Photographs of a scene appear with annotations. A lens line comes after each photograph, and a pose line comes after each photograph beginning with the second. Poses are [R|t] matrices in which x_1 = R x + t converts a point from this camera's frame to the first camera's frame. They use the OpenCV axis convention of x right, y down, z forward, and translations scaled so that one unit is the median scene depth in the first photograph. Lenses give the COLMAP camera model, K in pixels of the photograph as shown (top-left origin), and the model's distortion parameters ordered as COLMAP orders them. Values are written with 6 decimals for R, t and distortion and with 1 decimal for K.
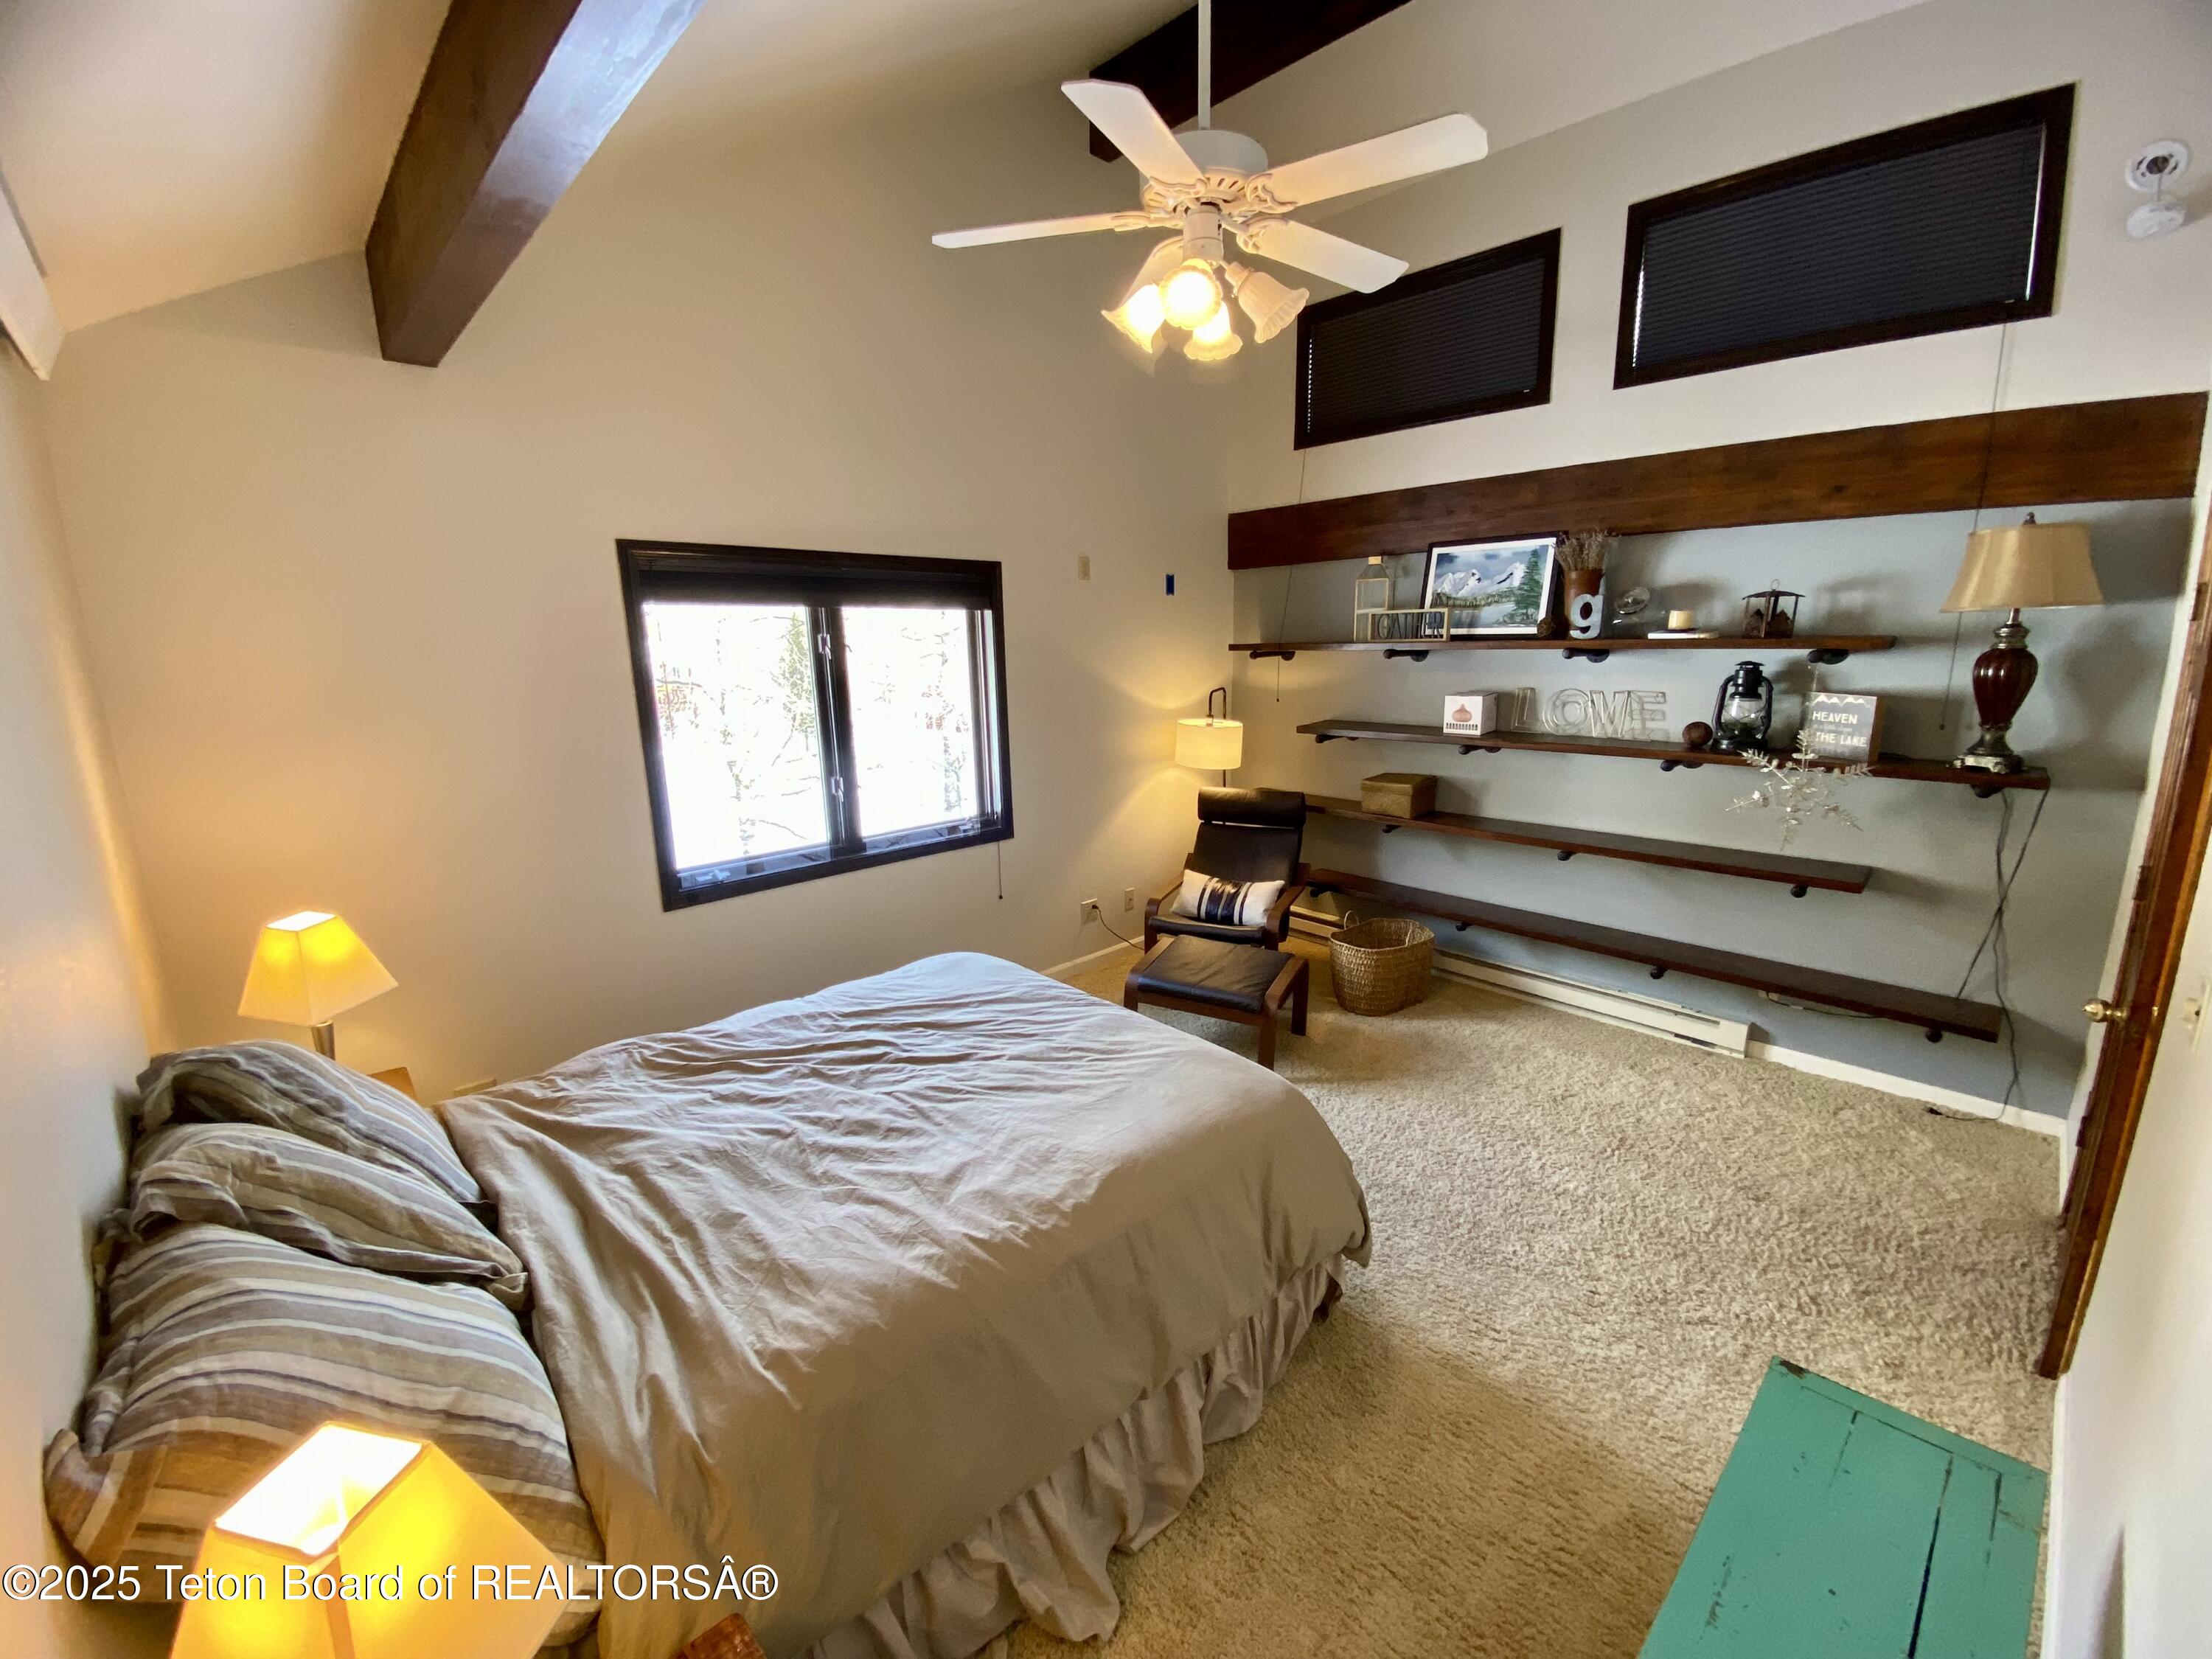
lens RADIAL K [[897.9, 0, 1087.2], [0, 897.9, 826.4], [0, 0, 1]] dist [0.011628, -0.015484]
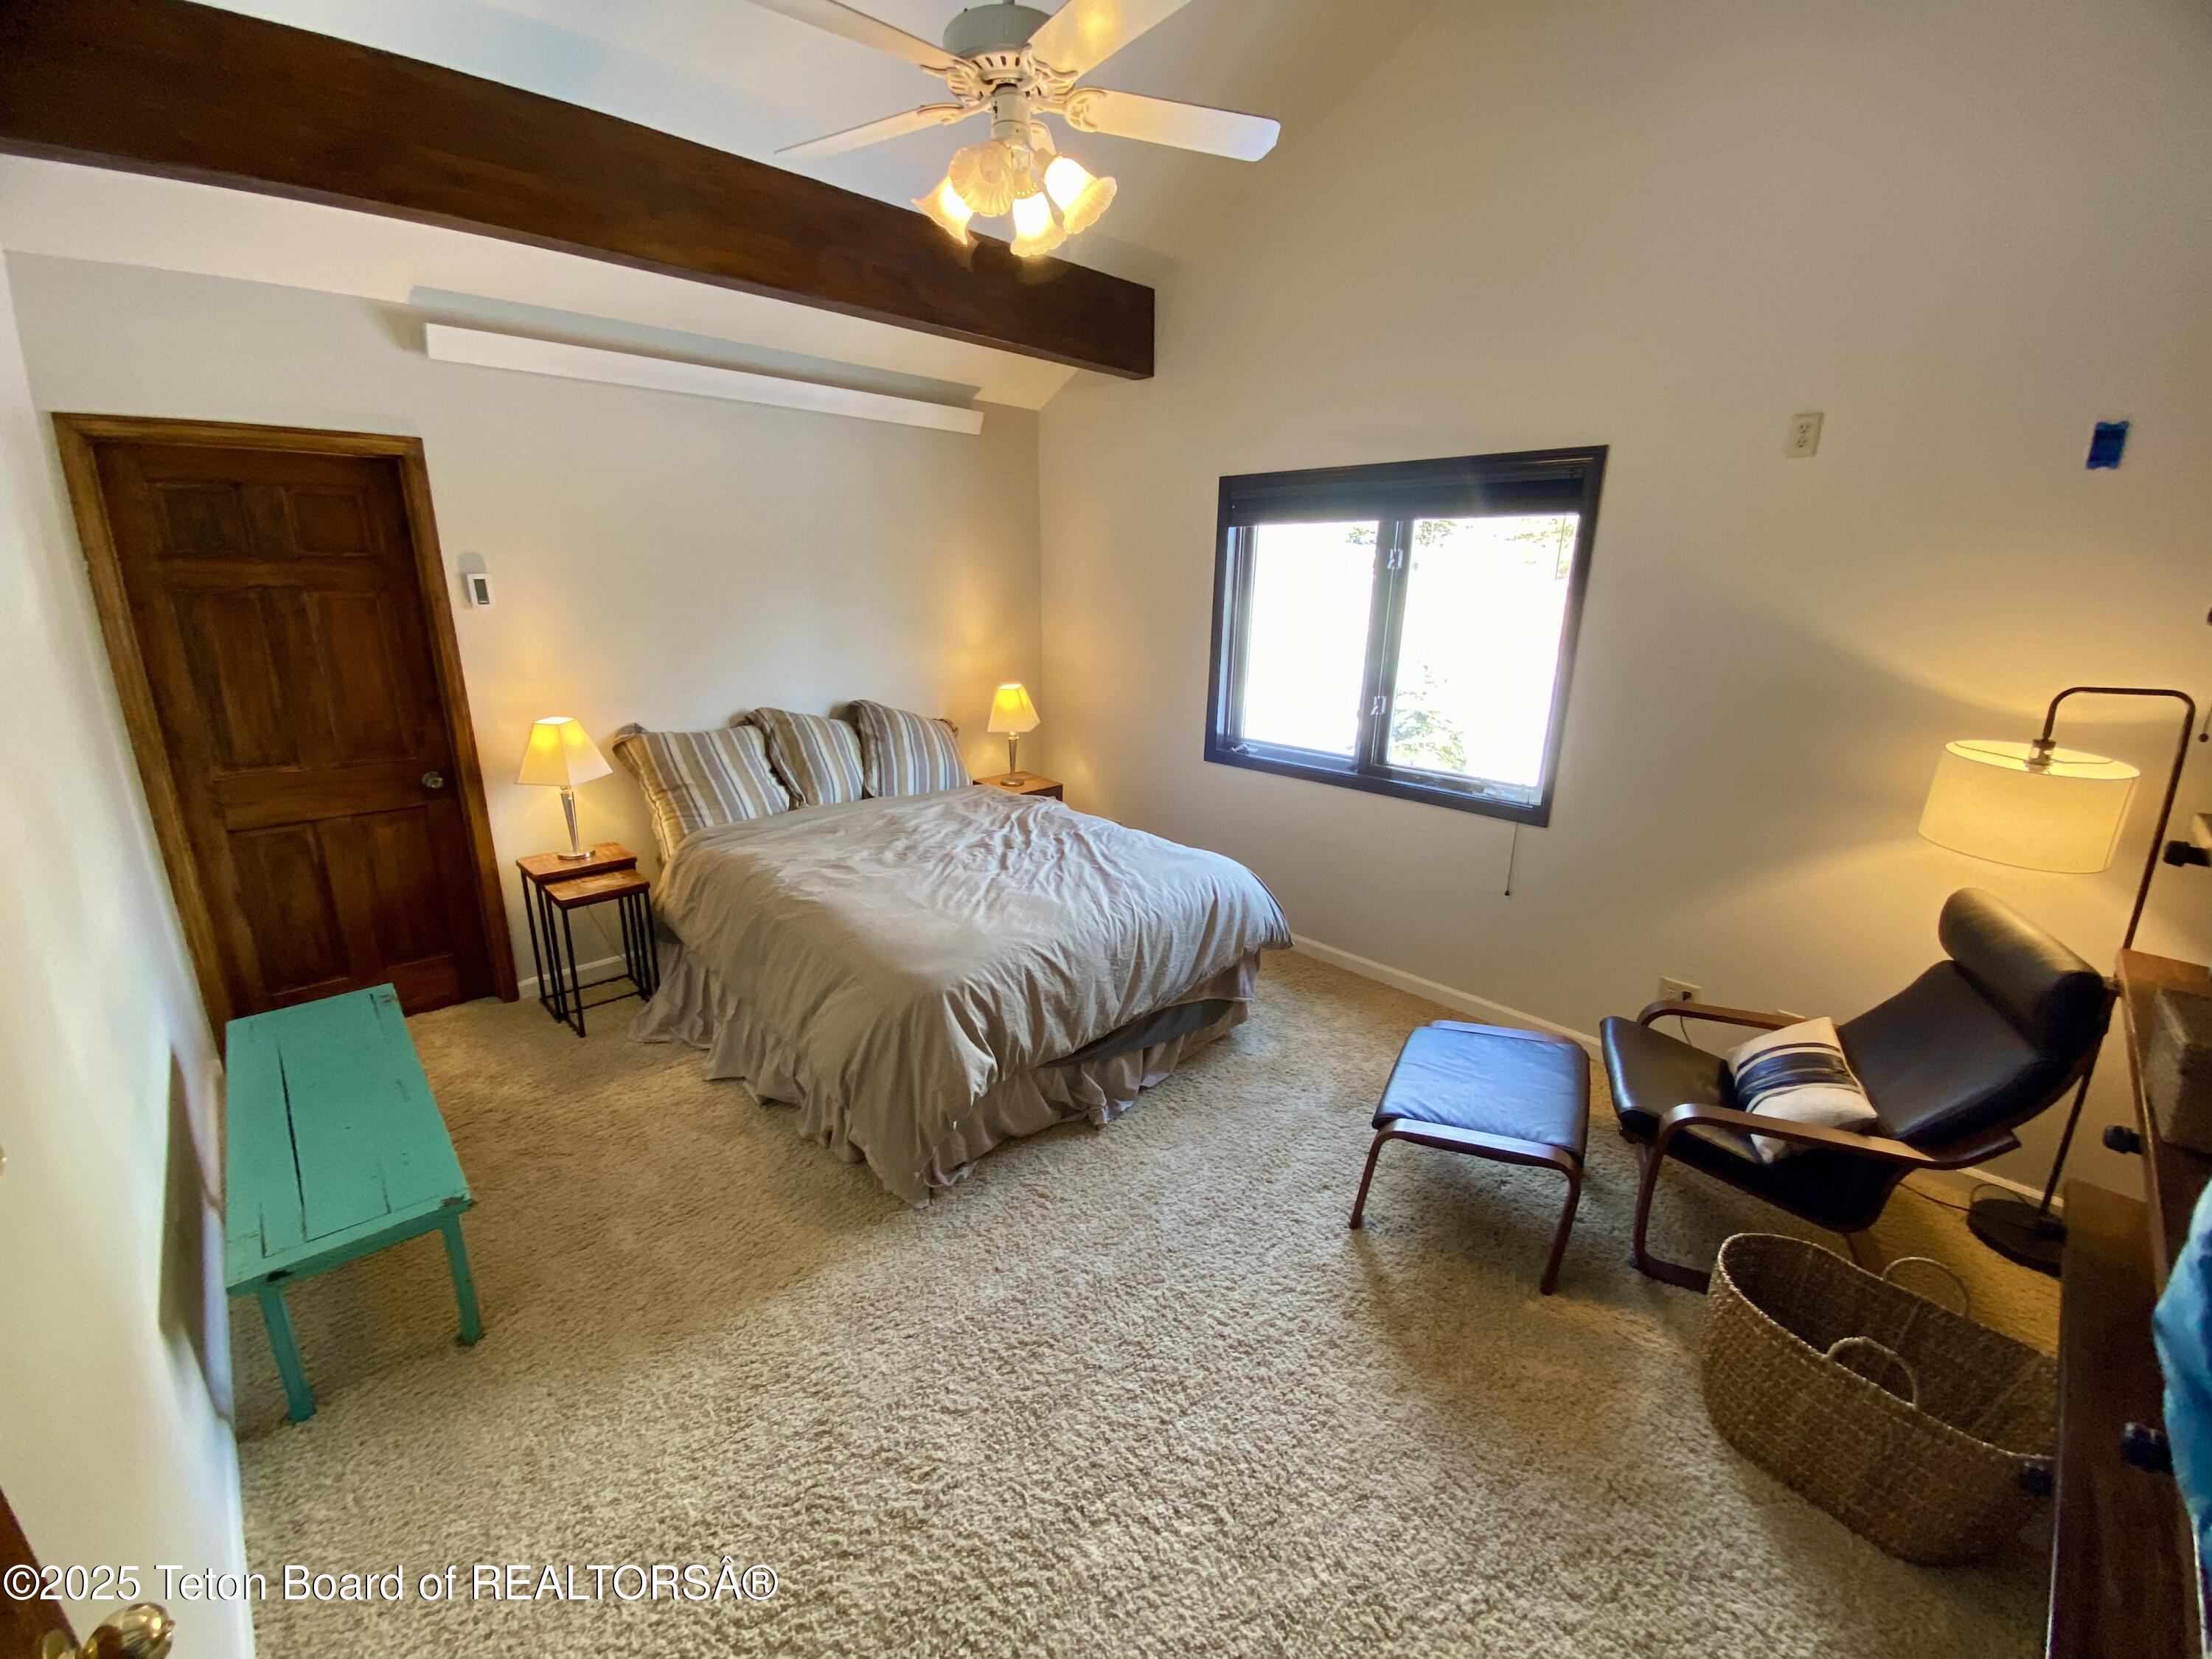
lens RADIAL K [[897.9, 0, 1090.6], [0, 897.9, 815.2], [0, 0, 1]] dist [0.011628, -0.015484]
pose [[-0.006677, 0.277979, -0.960564, 0.744811], [-0.217342, 0.937218, 0.272734, -0.139186], [0.976073, 0.210592, 0.054159, 0.691629]]
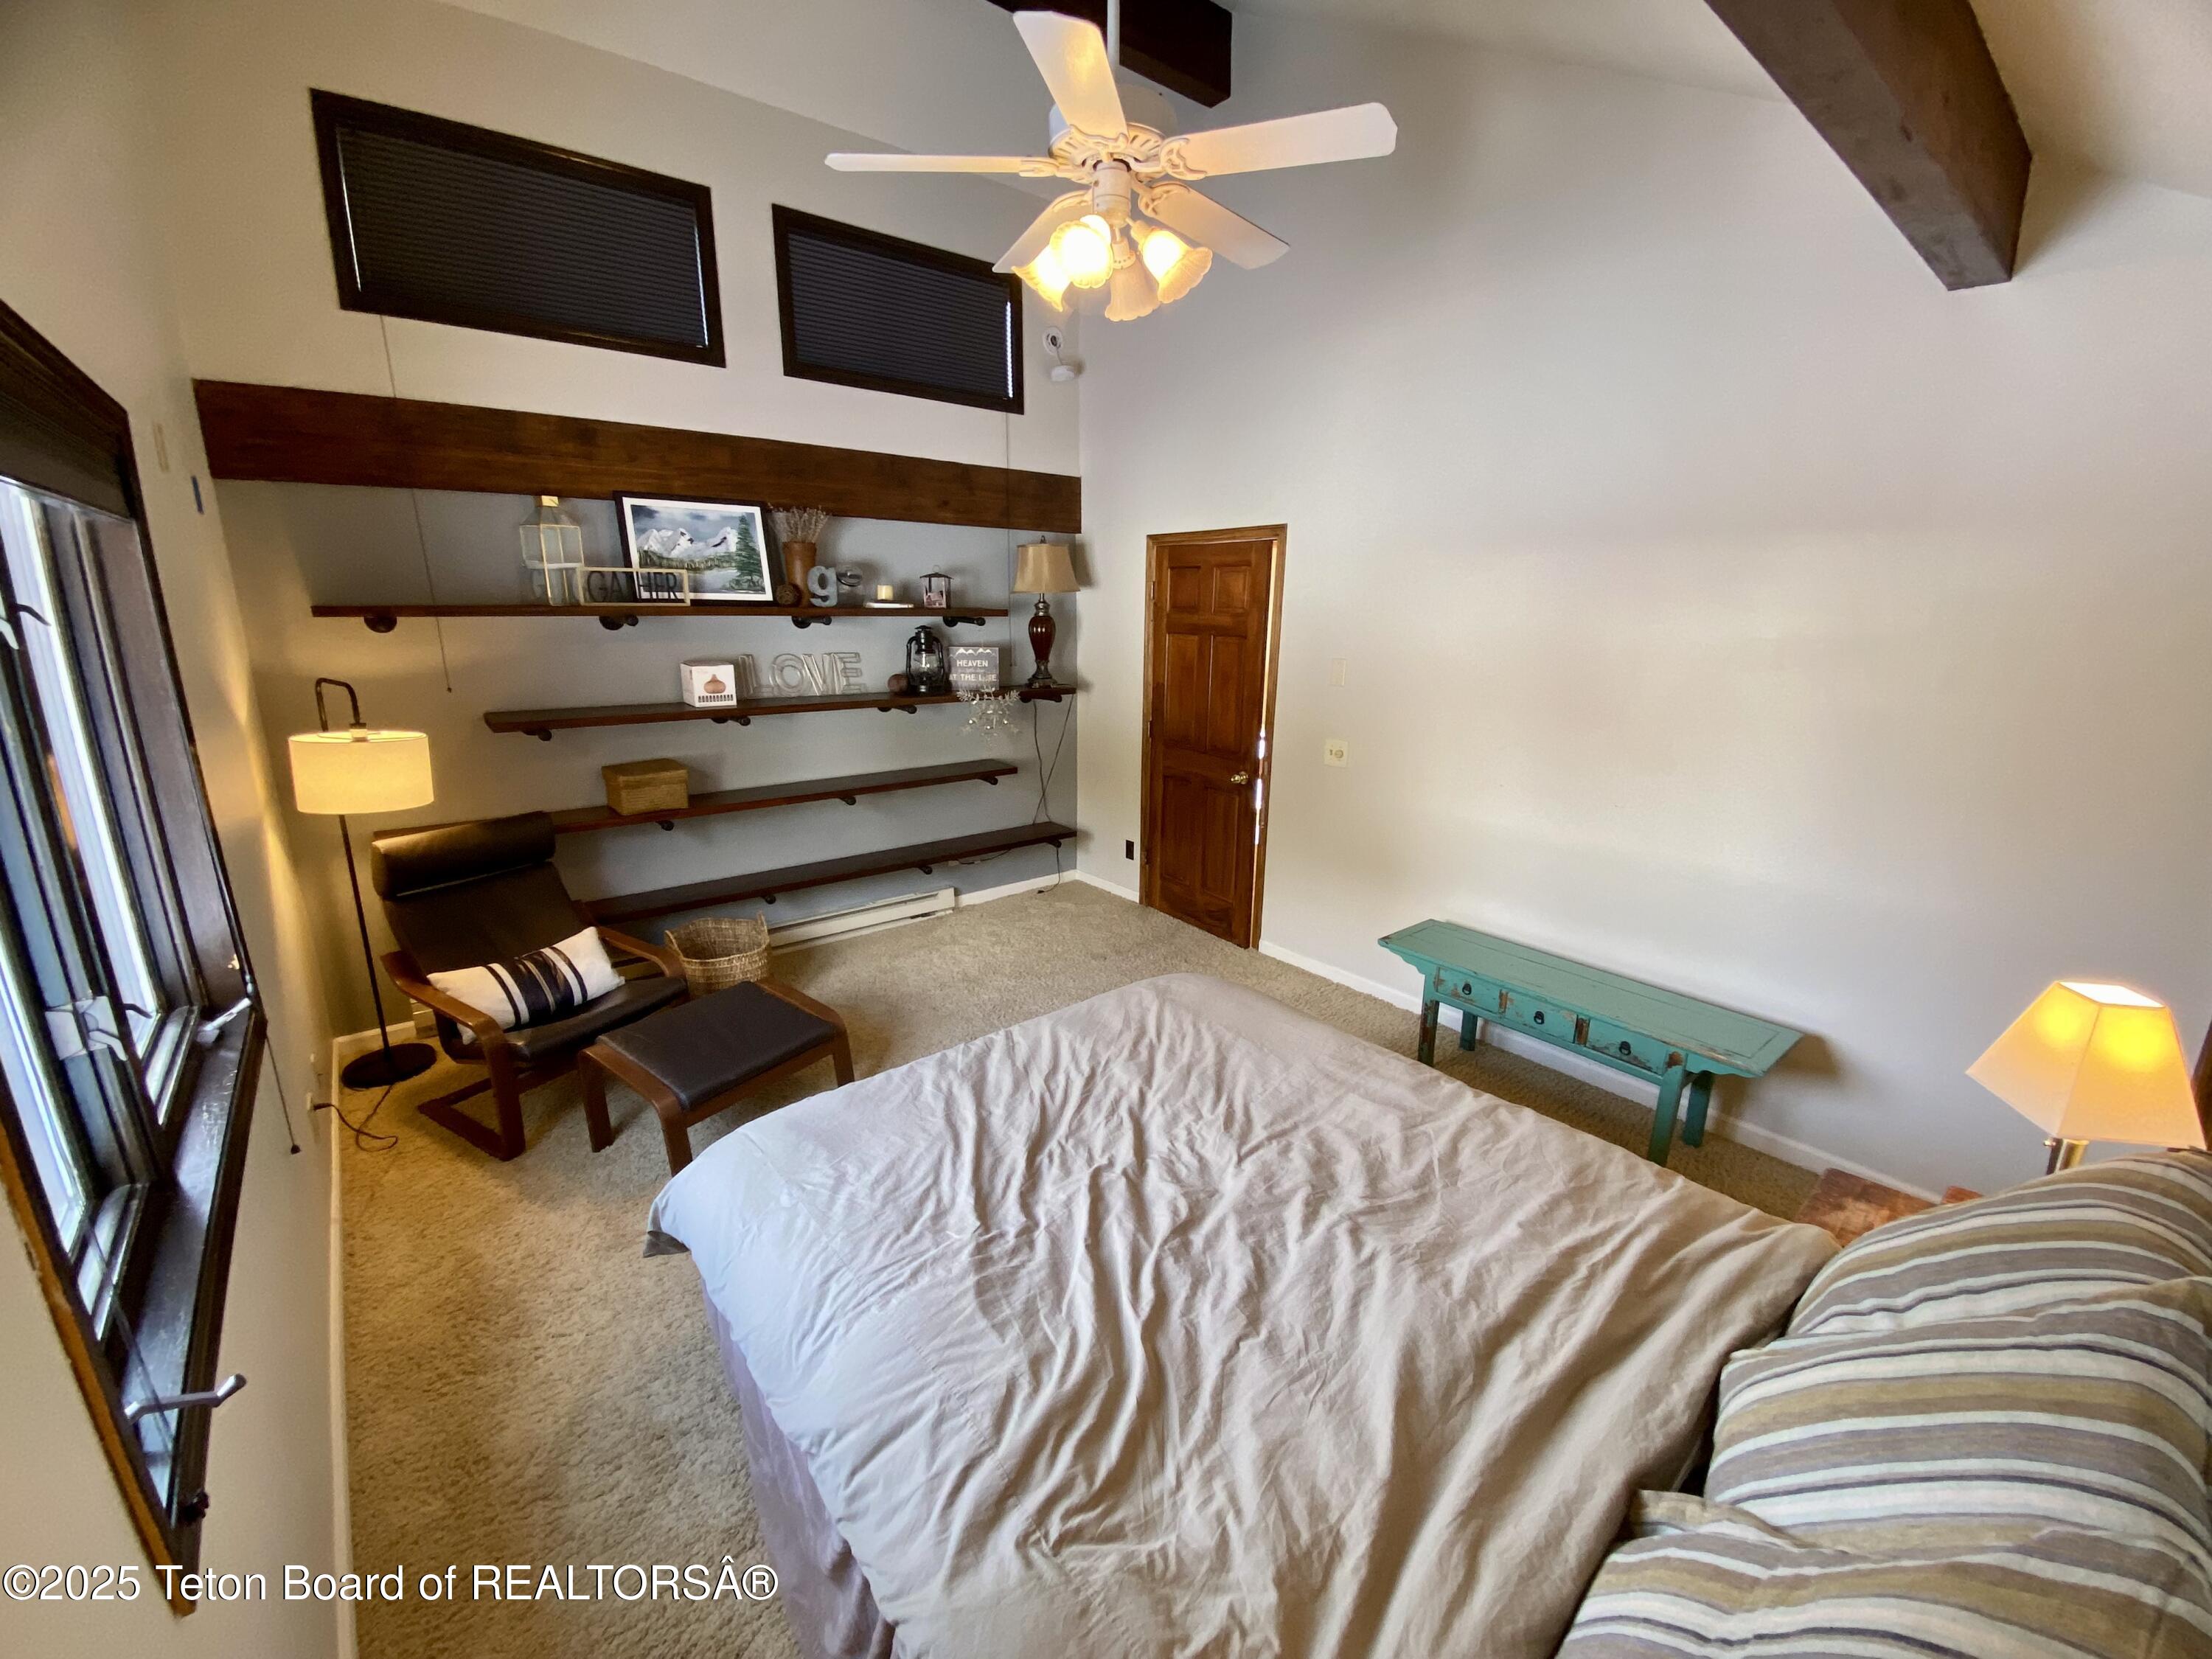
lens RADIAL K [[897.9, 0, 1107.2], [0, 897.9, 838.2], [0, 0, 1]] dist [0.011628, -0.015484]
pose [[0.059713, -0.237679, 0.969507, -0.580846], [0.194244, 0.955440, 0.222267, -0.115070], [-0.979134, 0.175049, 0.103220, 0.598002]]
